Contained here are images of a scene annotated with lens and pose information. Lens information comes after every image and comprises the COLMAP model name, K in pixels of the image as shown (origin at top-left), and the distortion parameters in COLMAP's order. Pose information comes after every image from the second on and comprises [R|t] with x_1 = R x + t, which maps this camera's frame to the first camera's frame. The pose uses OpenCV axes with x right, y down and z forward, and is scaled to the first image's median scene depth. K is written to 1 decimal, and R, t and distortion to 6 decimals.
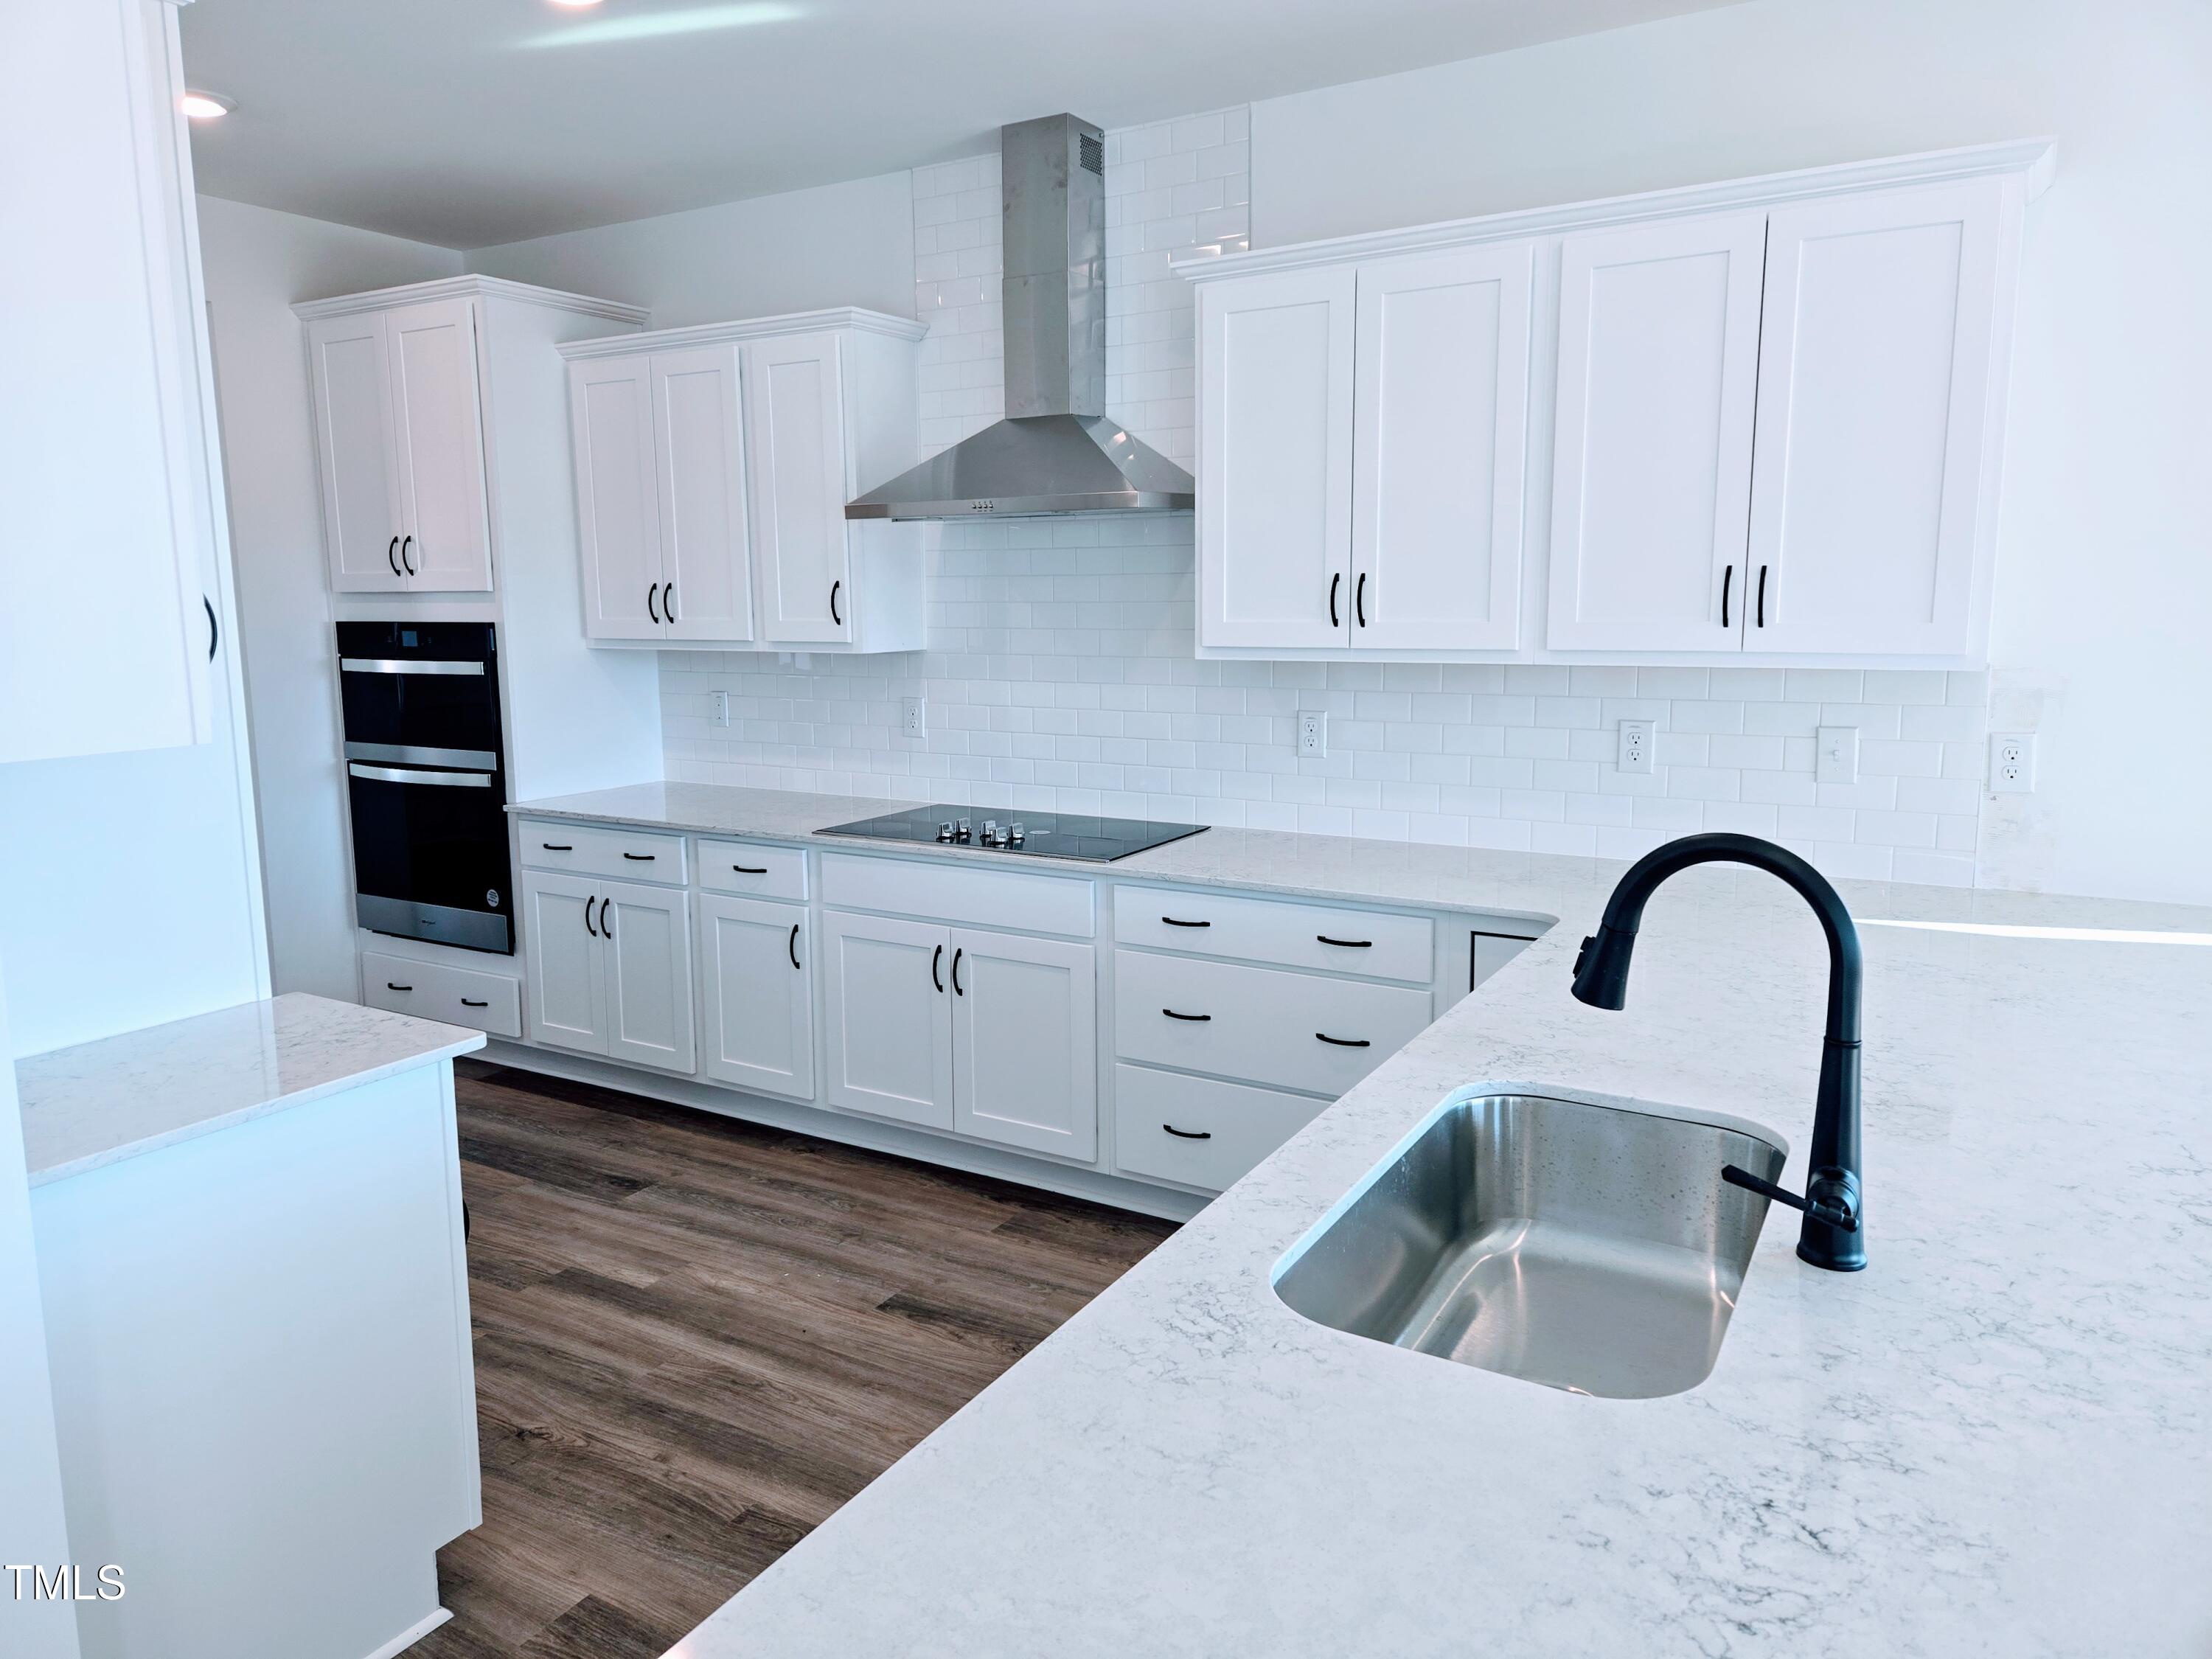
lens RADIAL K [[1495.7, 0, 1110.9], [0, 1495.7, 820.8], [0, 0, 1]] dist [0.029081, -0.007869]
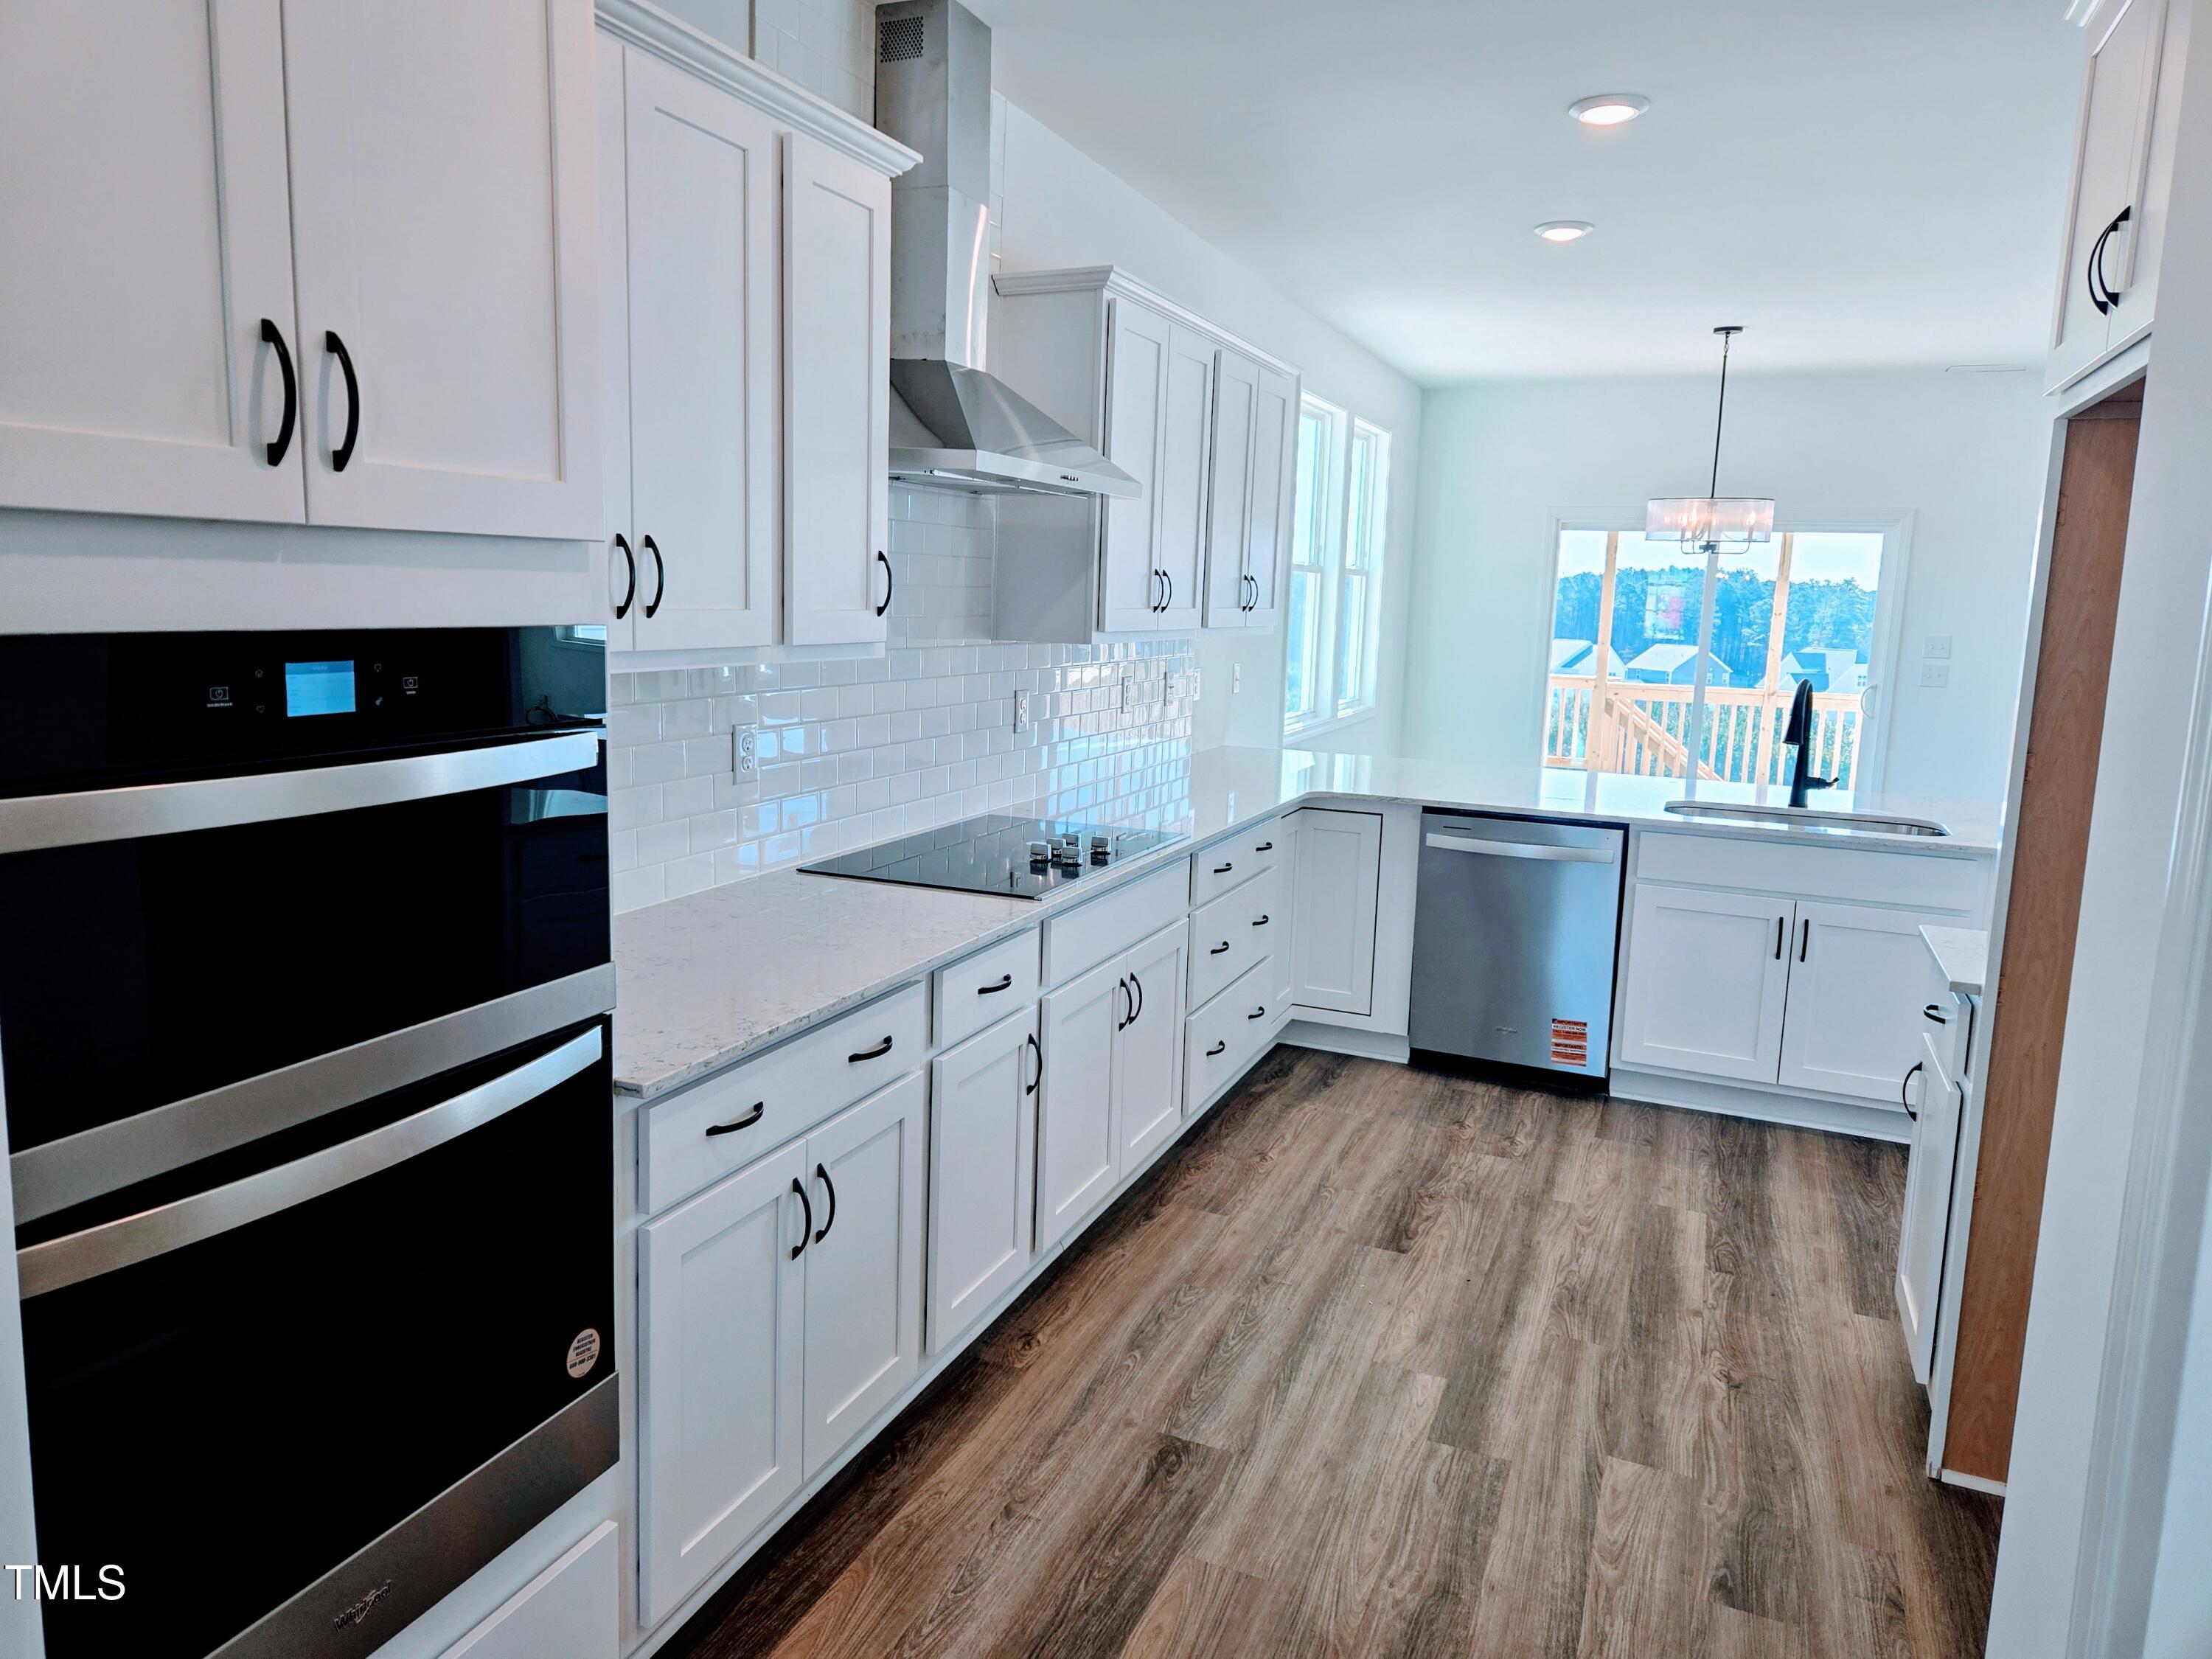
lens RADIAL K [[1495.7, 0, 1105.9], [0, 1495.7, 827.1], [0, 0, 1]] dist [0.029081, -0.007869]
pose [[-0.133037, -0.160613, 0.978011, -0.923843], [0.129163, 0.975557, 0.177780, -0.152268], [-0.982659, 0.149974, -0.109040, 1.060438]]
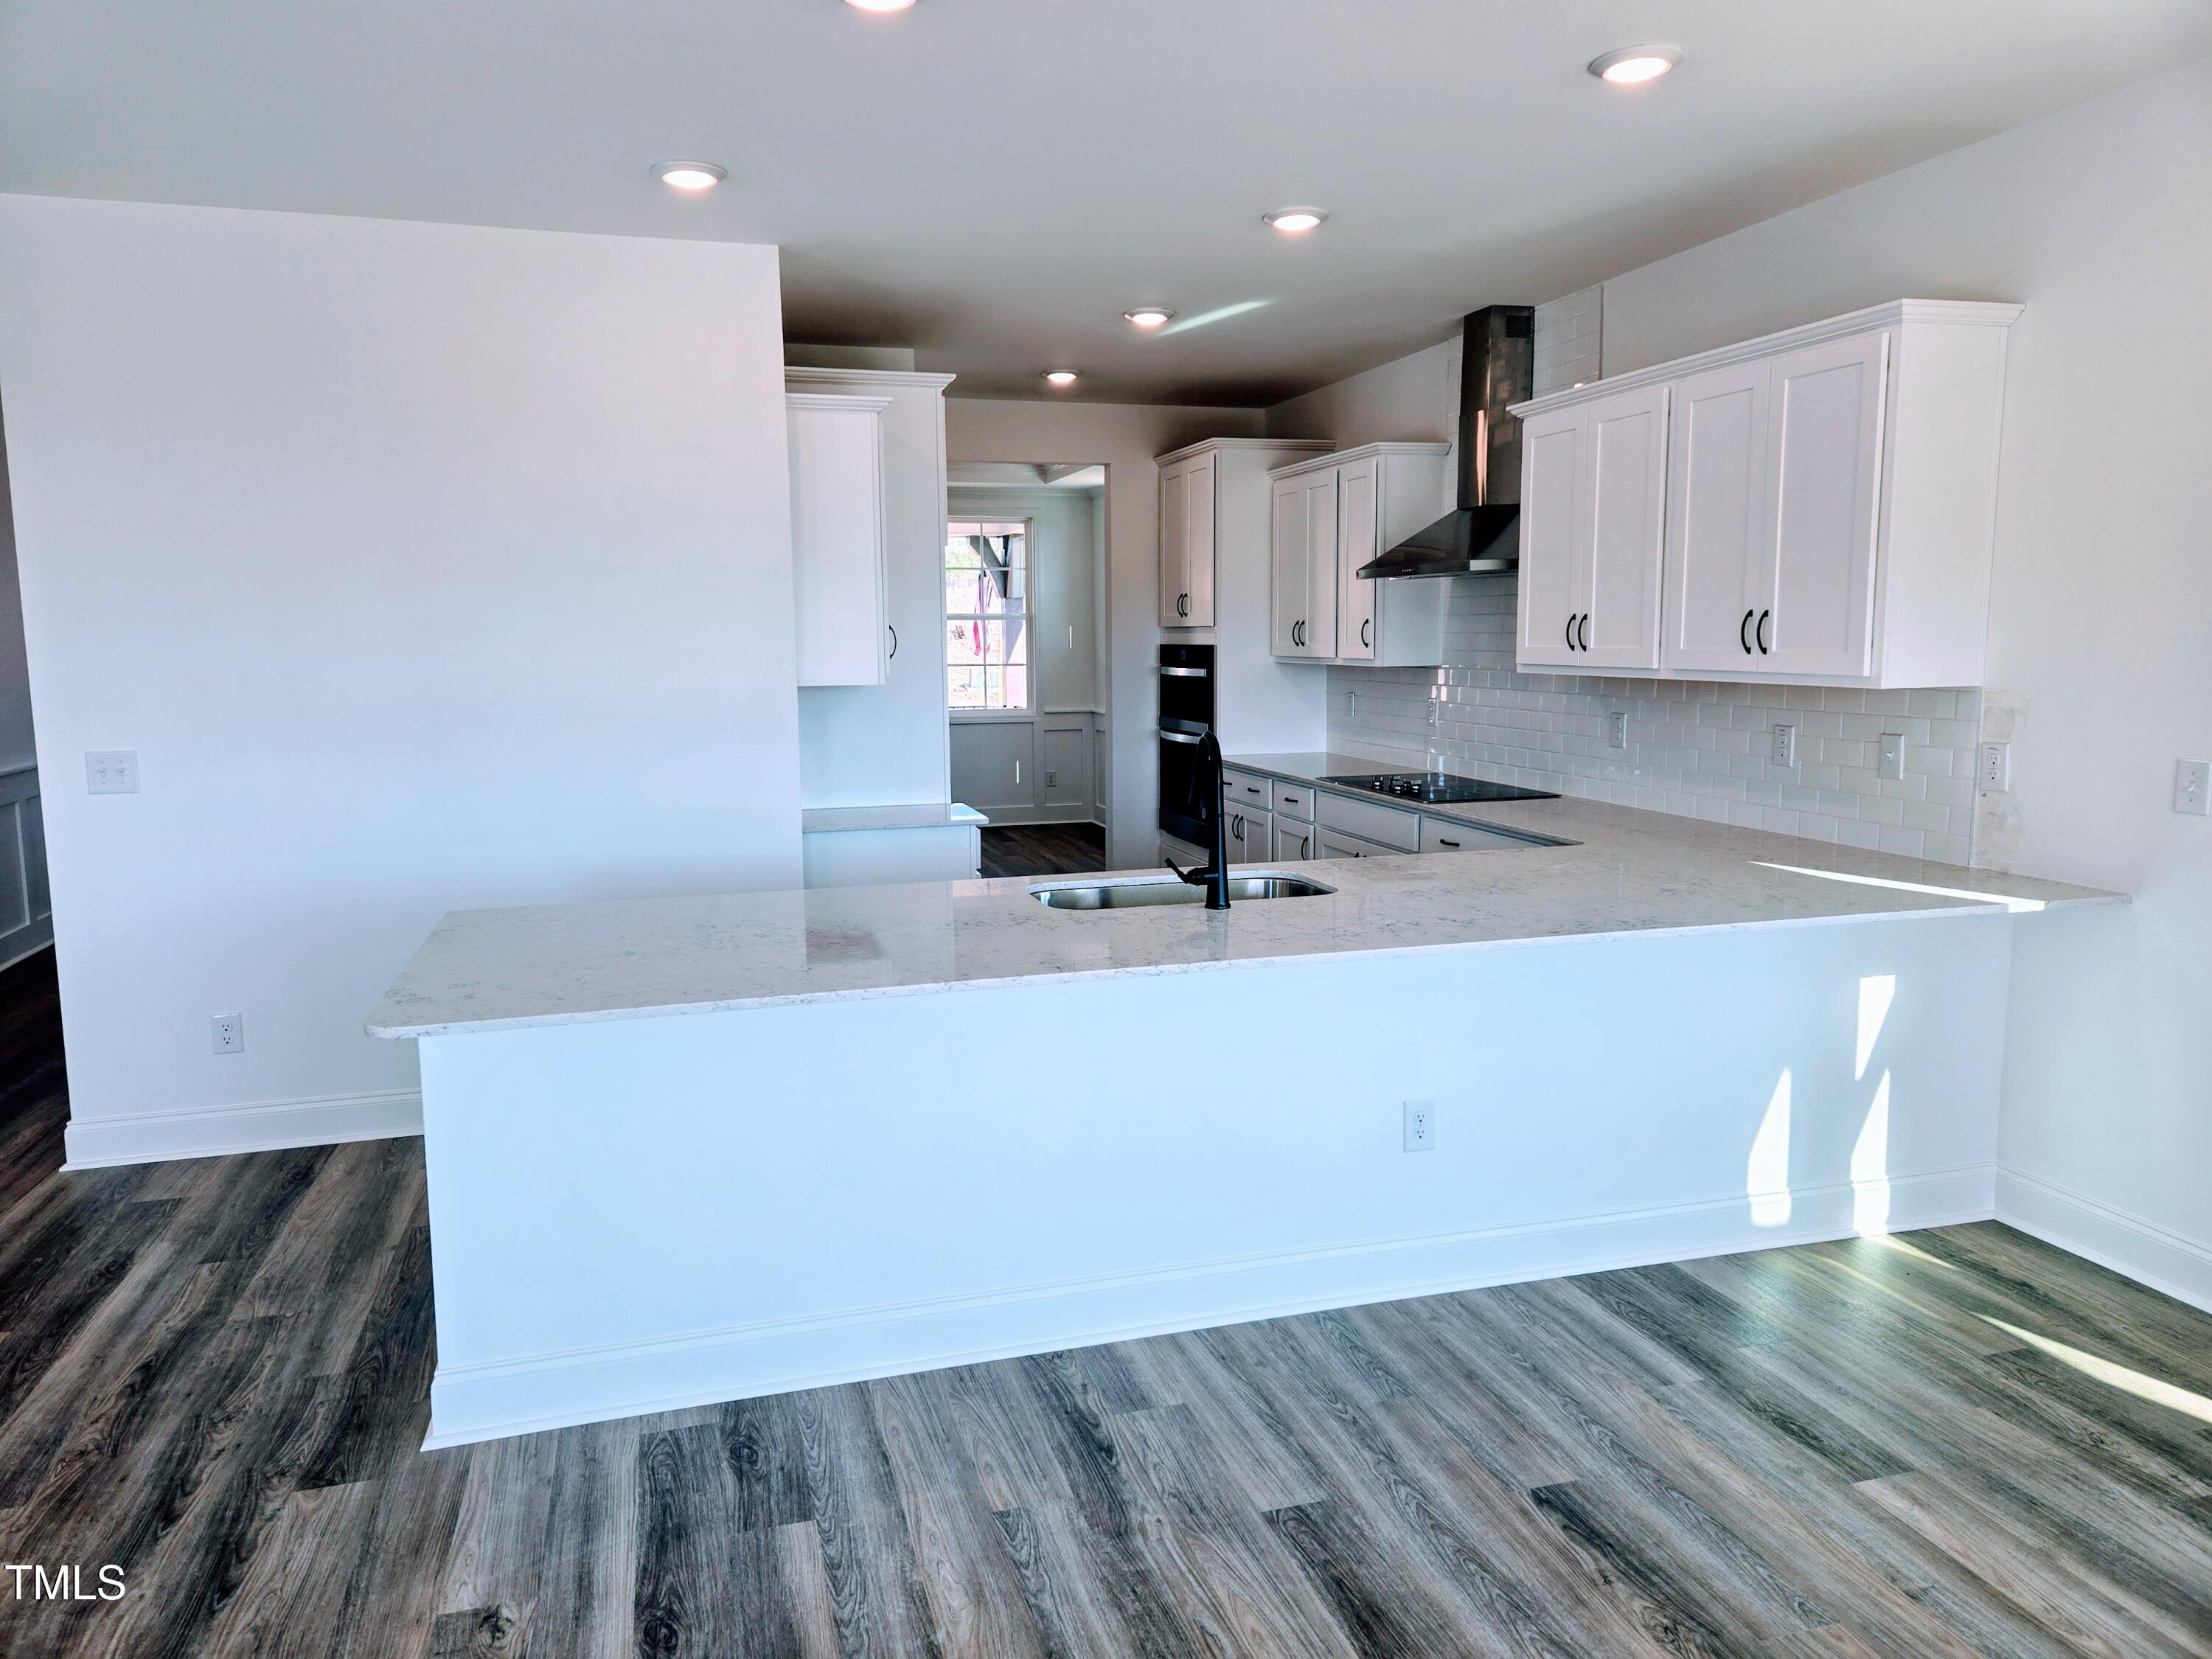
lens RADIAL K [[1495.7, 0, 1091.1], [0, 1495.7, 827.0], [0, 0, 1]] dist [0.029081, -0.007869]
pose [[0.729127, 0.093005, -0.678029, 0.714446], [-0.103867, 0.994285, 0.024691, 0.045381], [0.676450, 0.052422, 0.734620, -0.324897]]
